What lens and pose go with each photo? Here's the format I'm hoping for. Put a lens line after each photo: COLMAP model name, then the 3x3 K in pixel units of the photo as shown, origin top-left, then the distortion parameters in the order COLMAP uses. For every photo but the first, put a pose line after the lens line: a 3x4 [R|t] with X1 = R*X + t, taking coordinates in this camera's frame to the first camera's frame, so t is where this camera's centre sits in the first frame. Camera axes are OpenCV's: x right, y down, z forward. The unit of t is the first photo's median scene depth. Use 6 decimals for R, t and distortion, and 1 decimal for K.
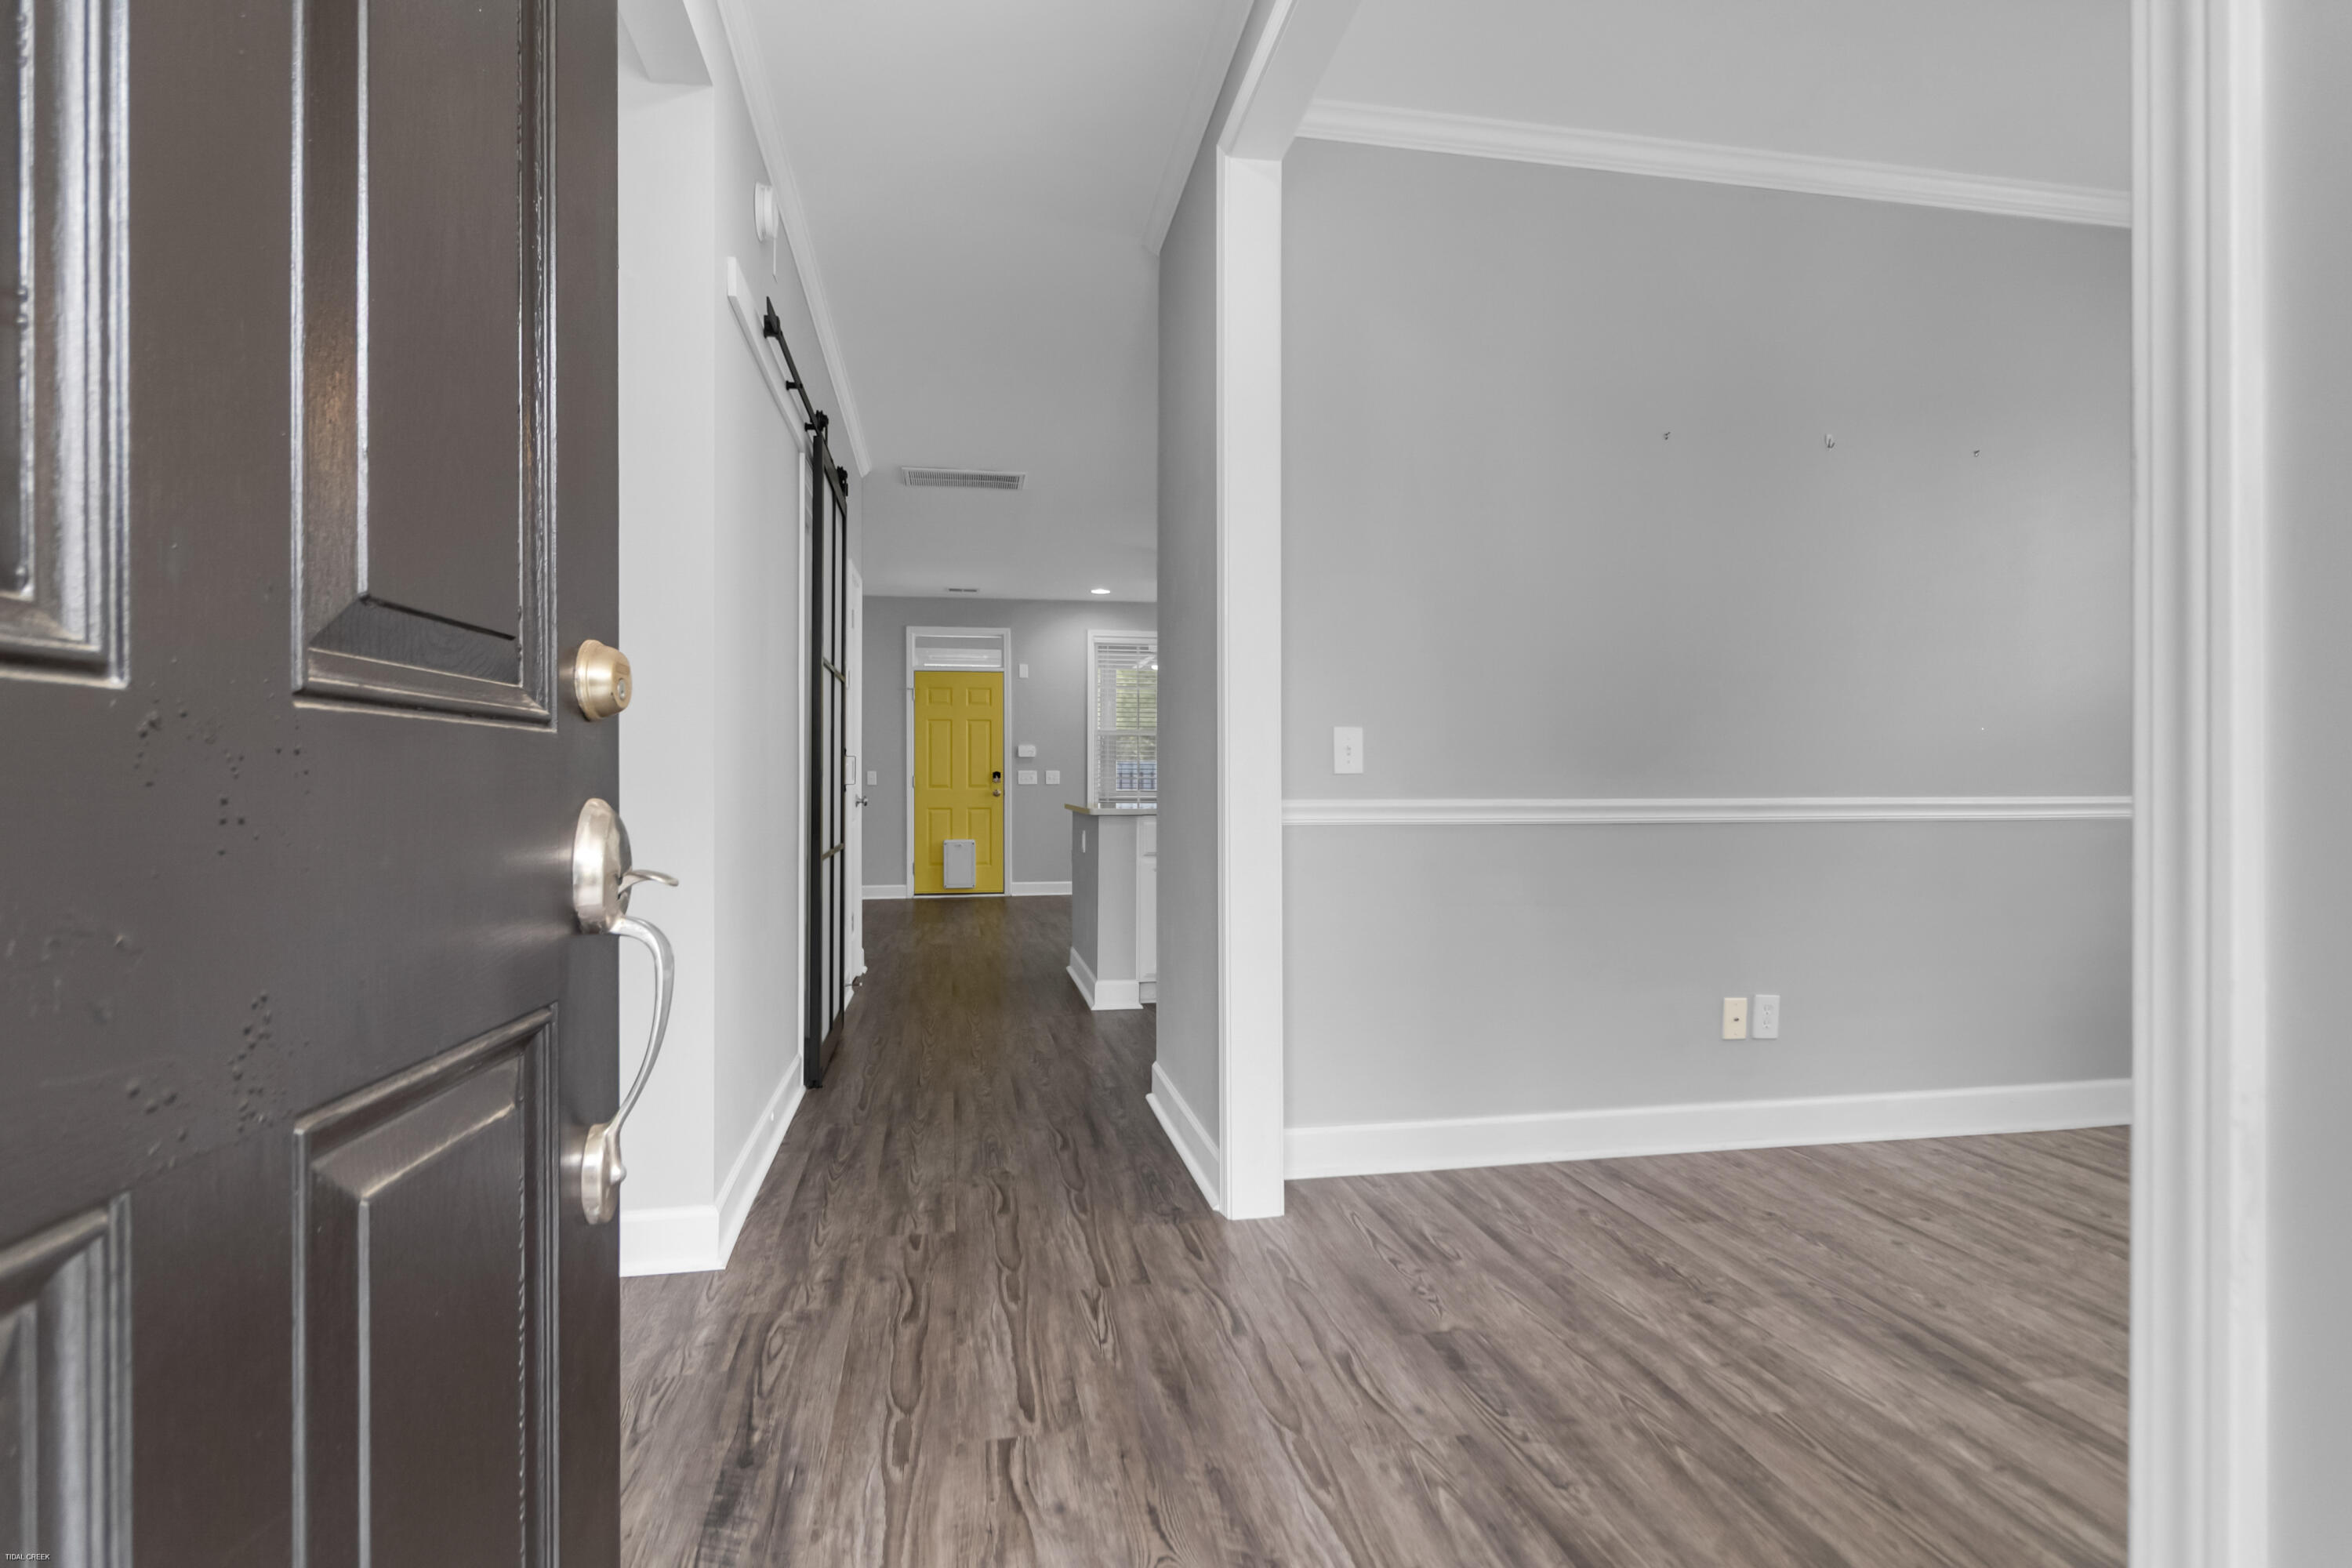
lens RADIAL K [[1186.0, 0, 1184.1], [0, 1186.0, 787.8], [0, 0, 1]] dist [-0.010389, -0.003497]
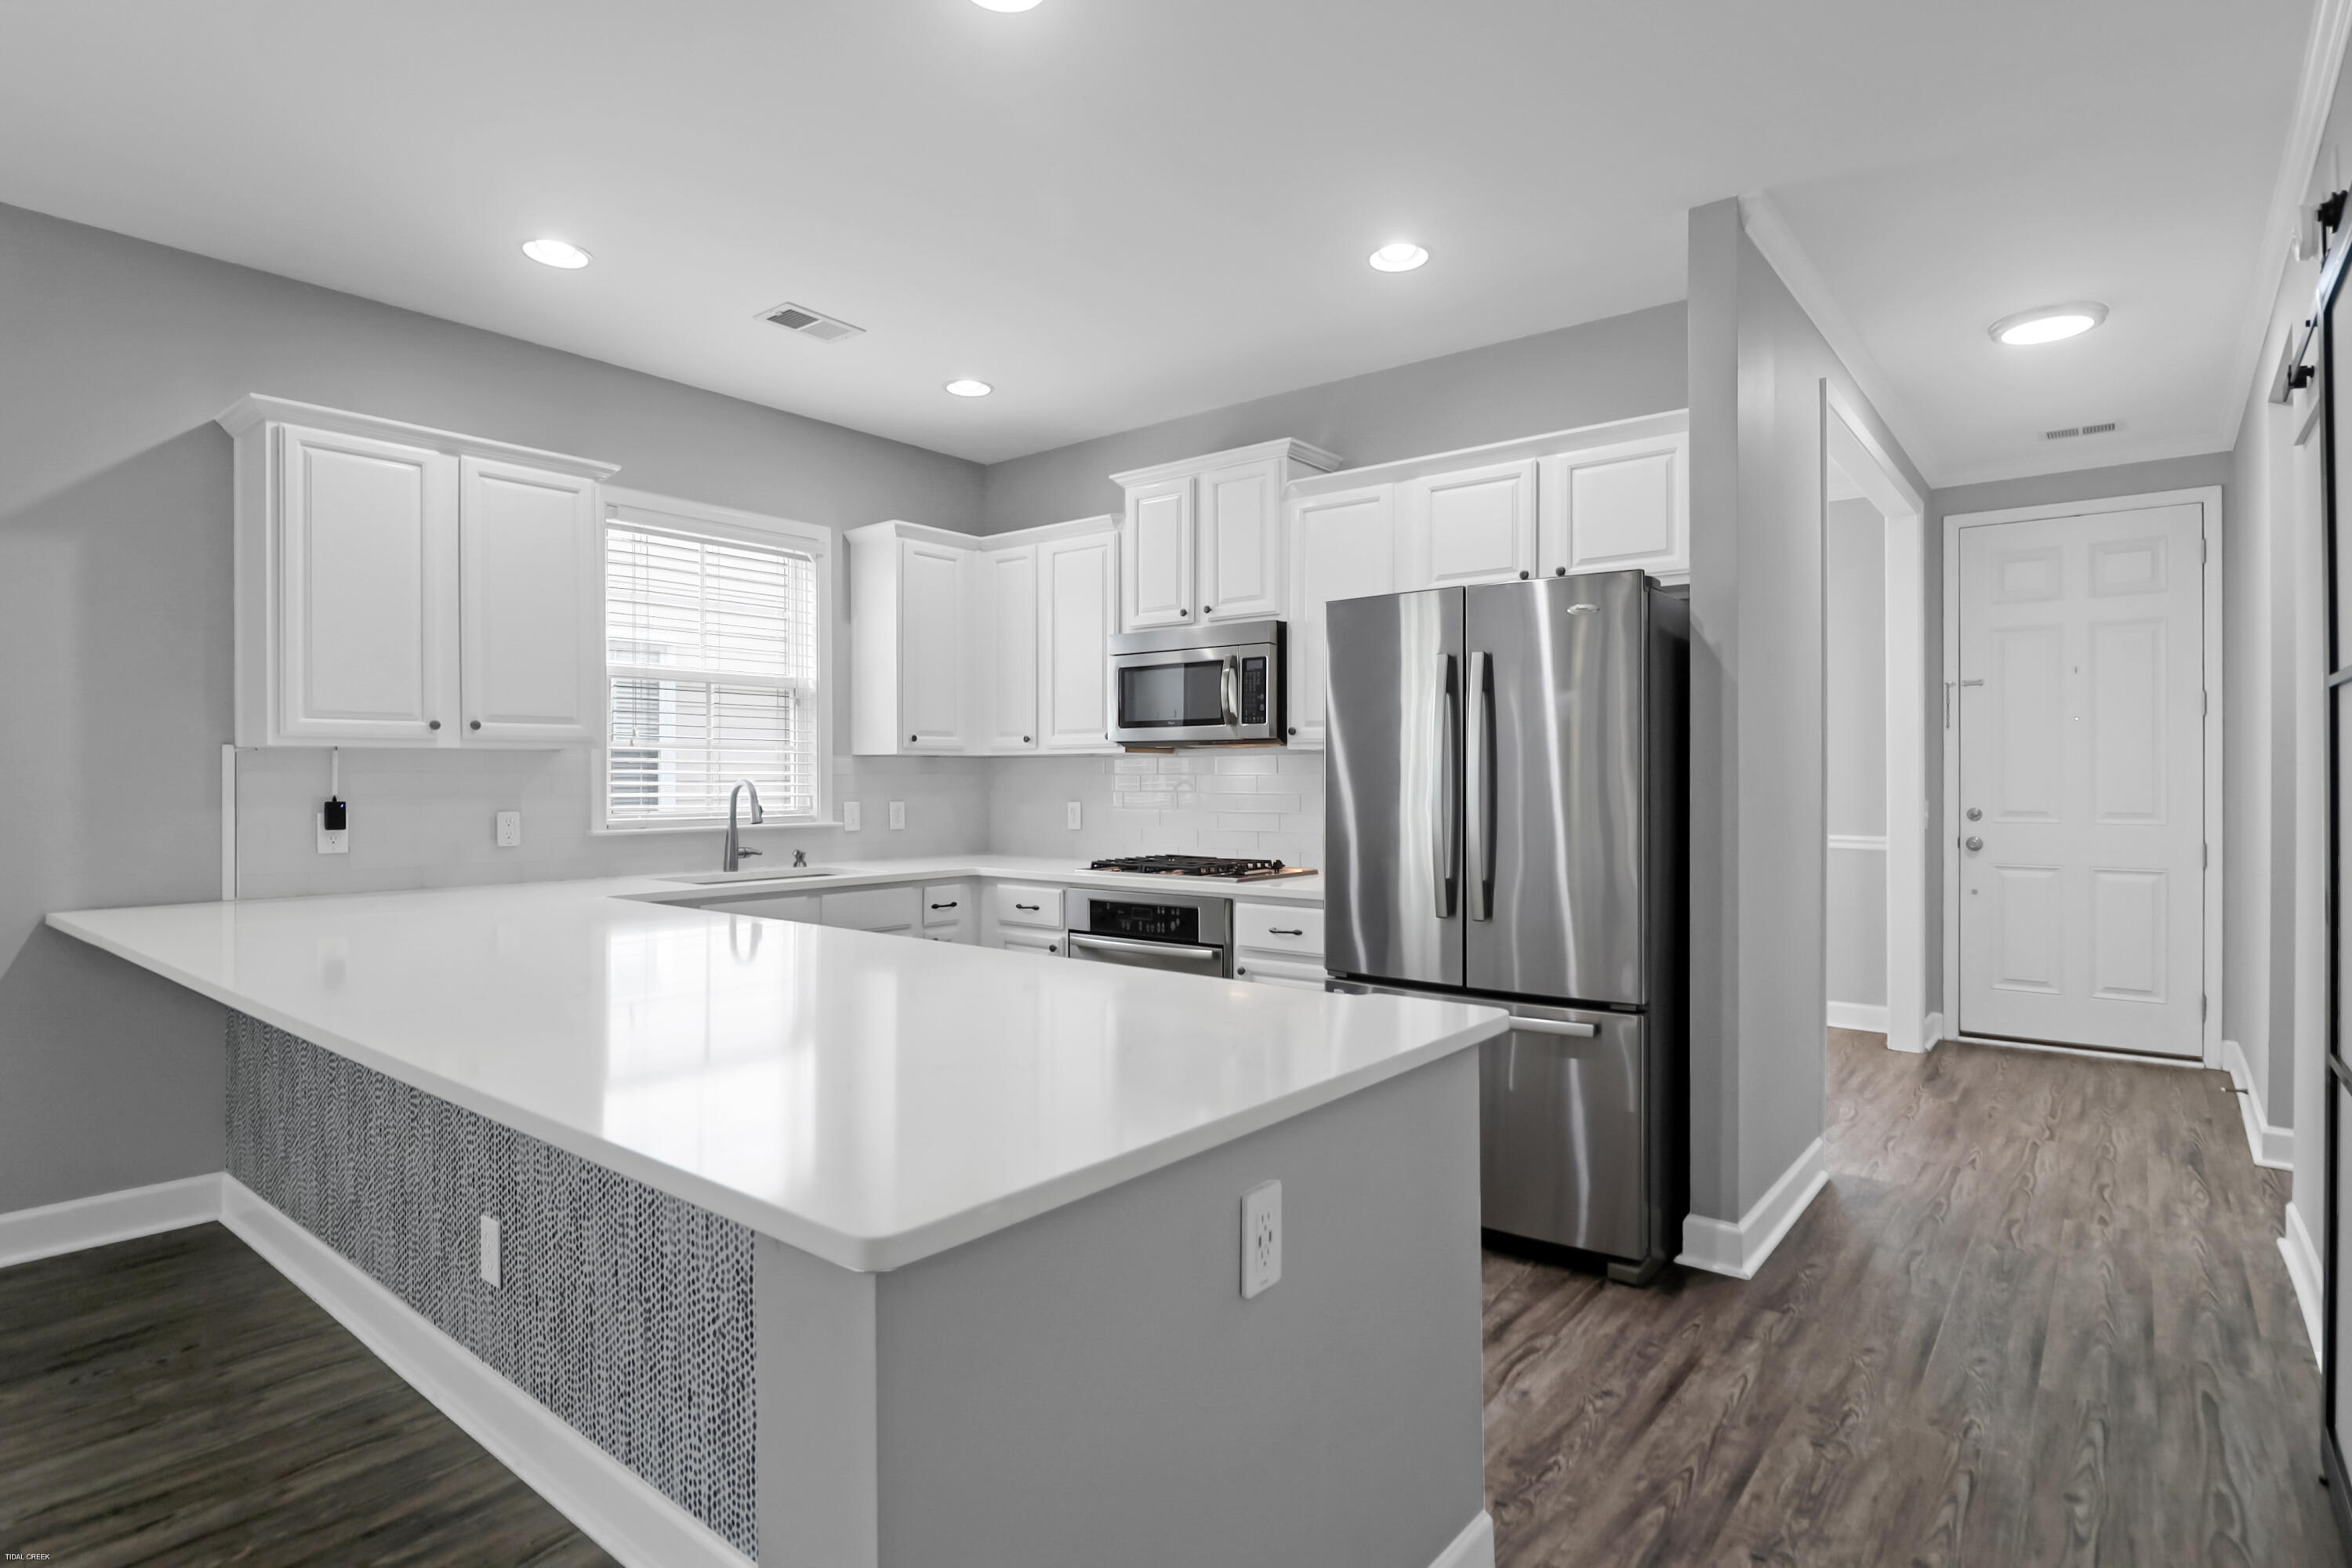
lens RADIAL K [[1186.0, 0, 1181.6], [0, 1186.0, 787.4], [0, 0, 1]] dist [-0.010389, -0.003497]
pose [[-0.643103, -0.003980, 0.765769, -0.142735], [0.002362, 0.999971, 0.007181, -0.025725], [-0.765776, 0.006427, -0.643075, 0.659498]]
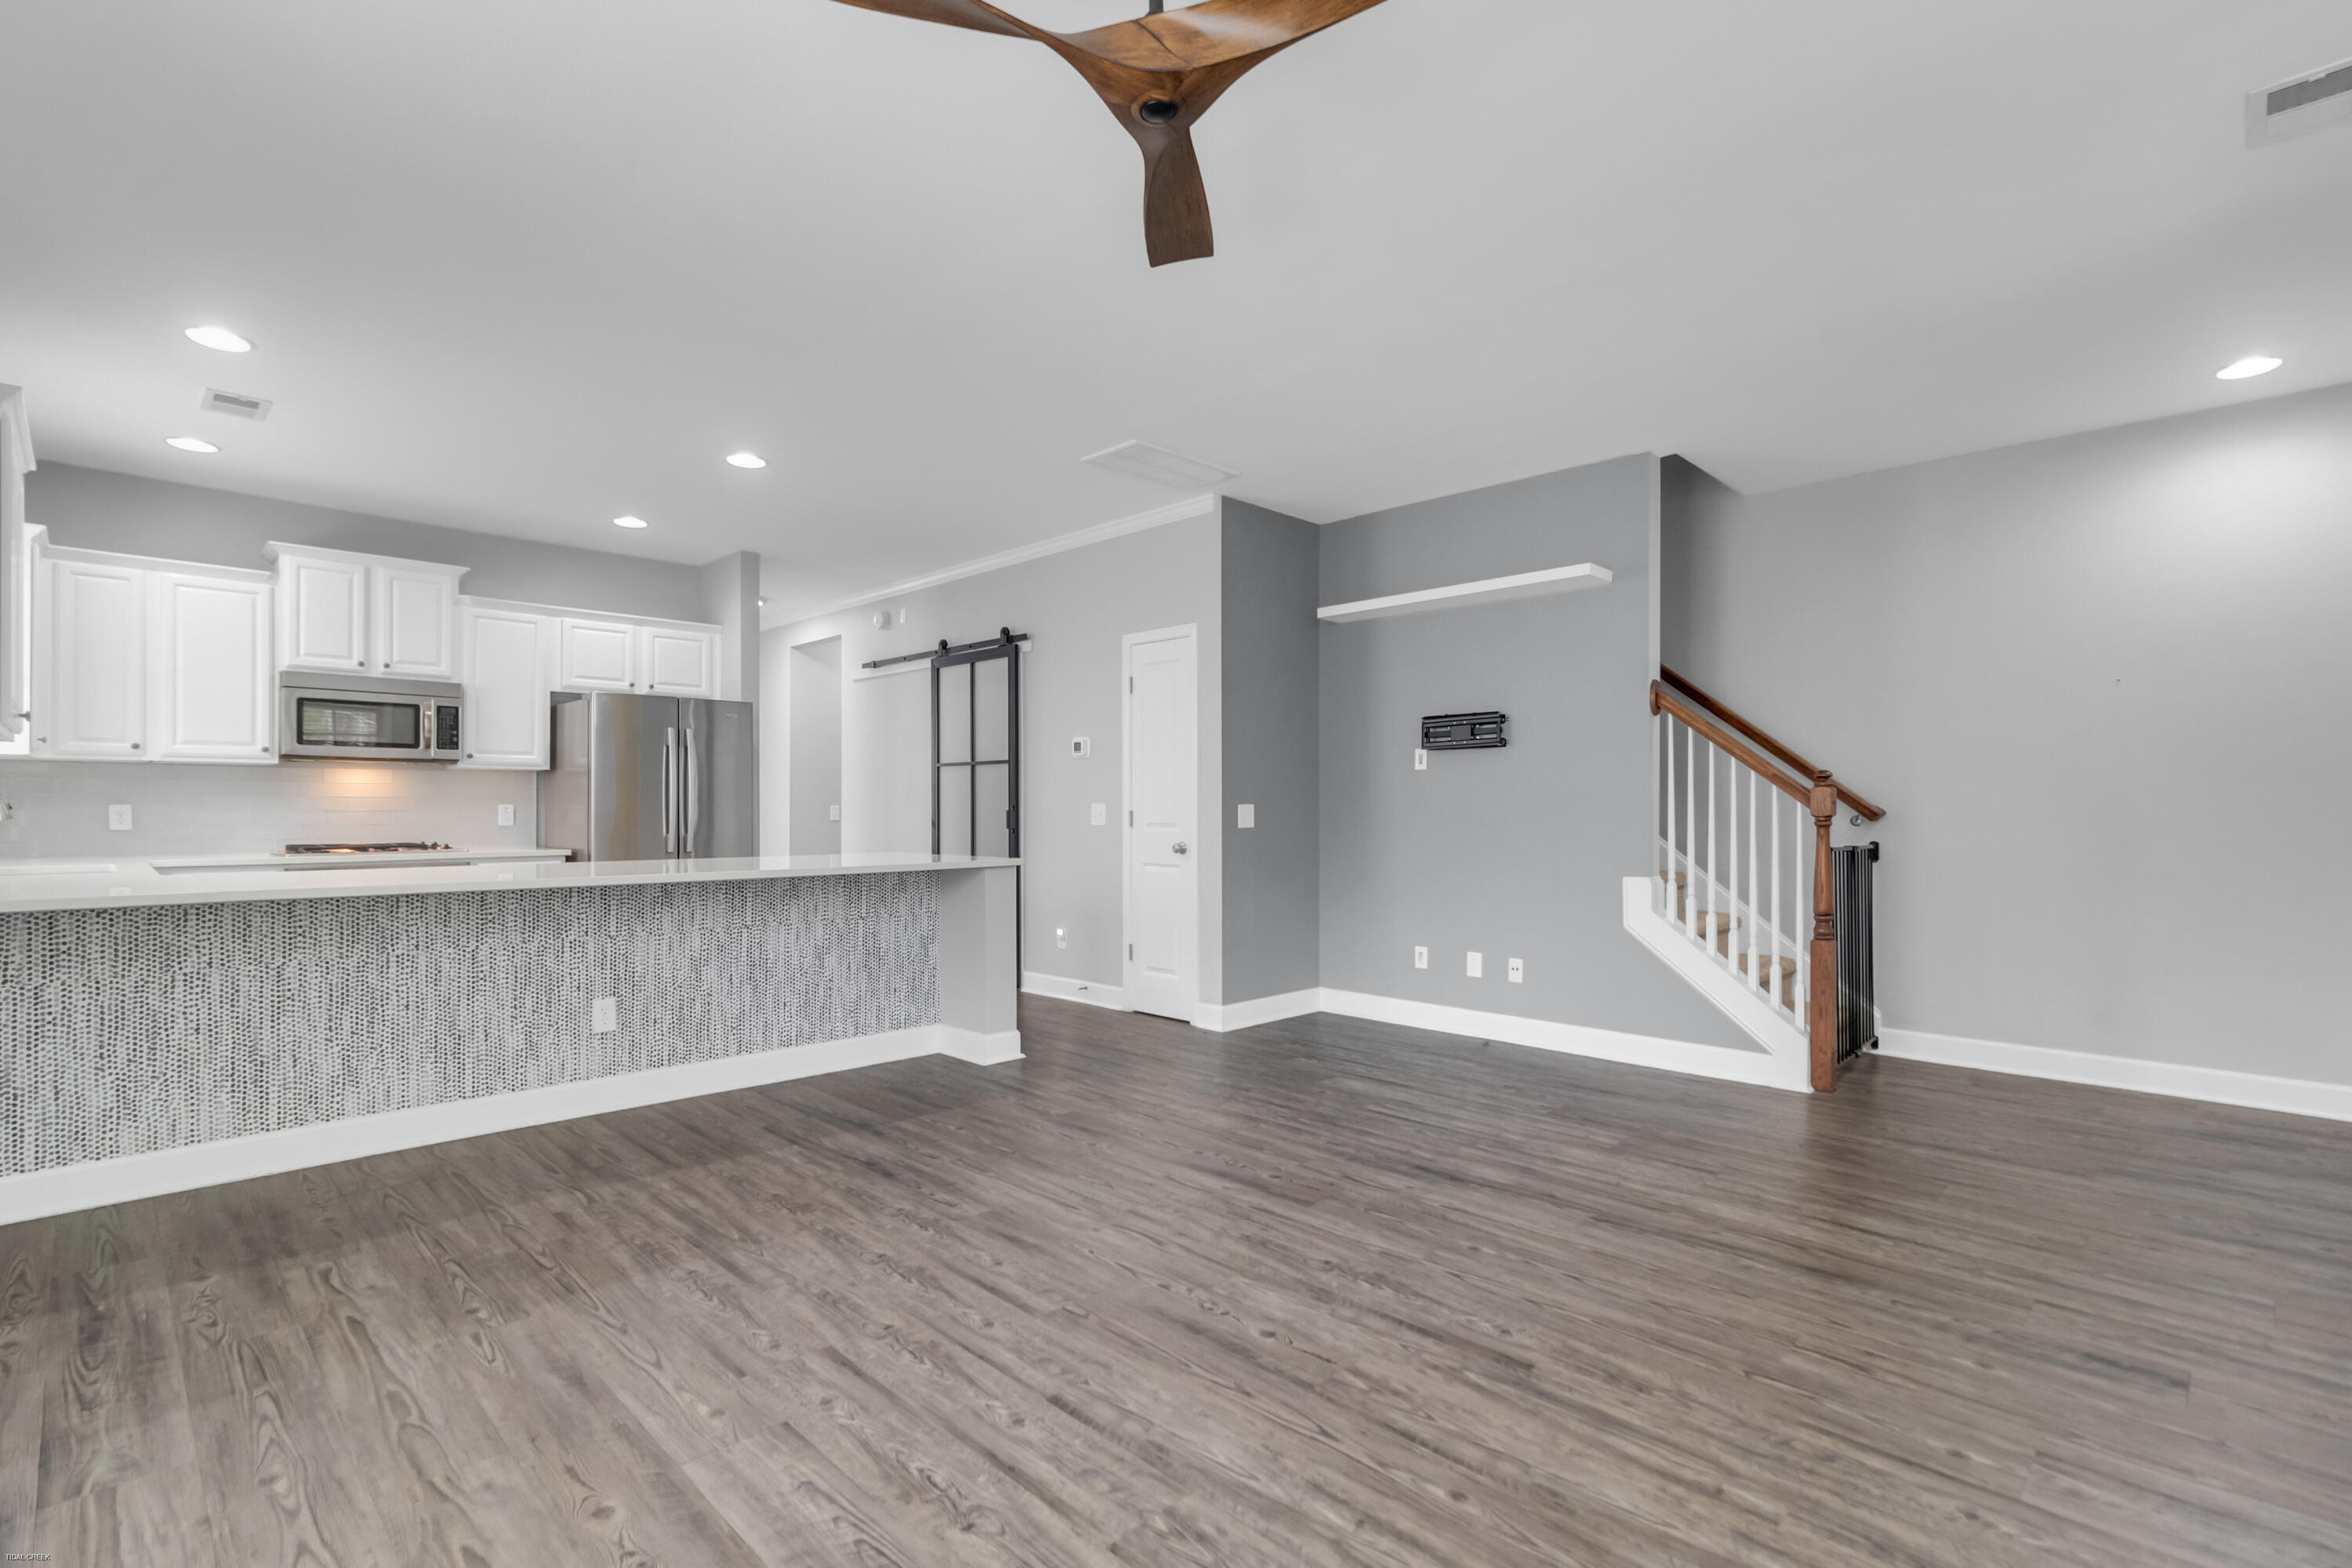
lens RADIAL K [[1084.0, 0, 1163.6], [0, 1084.0, 802.9], [0, 0, 1]] dist [-0.007791, 0.001730]
pose [[-0.834168, -0.001585, -0.551508, 0.146591], [0.001055, 0.999989, -0.004470, -0.014044], [0.551509, -0.004310, -0.834158, 1.048374]]
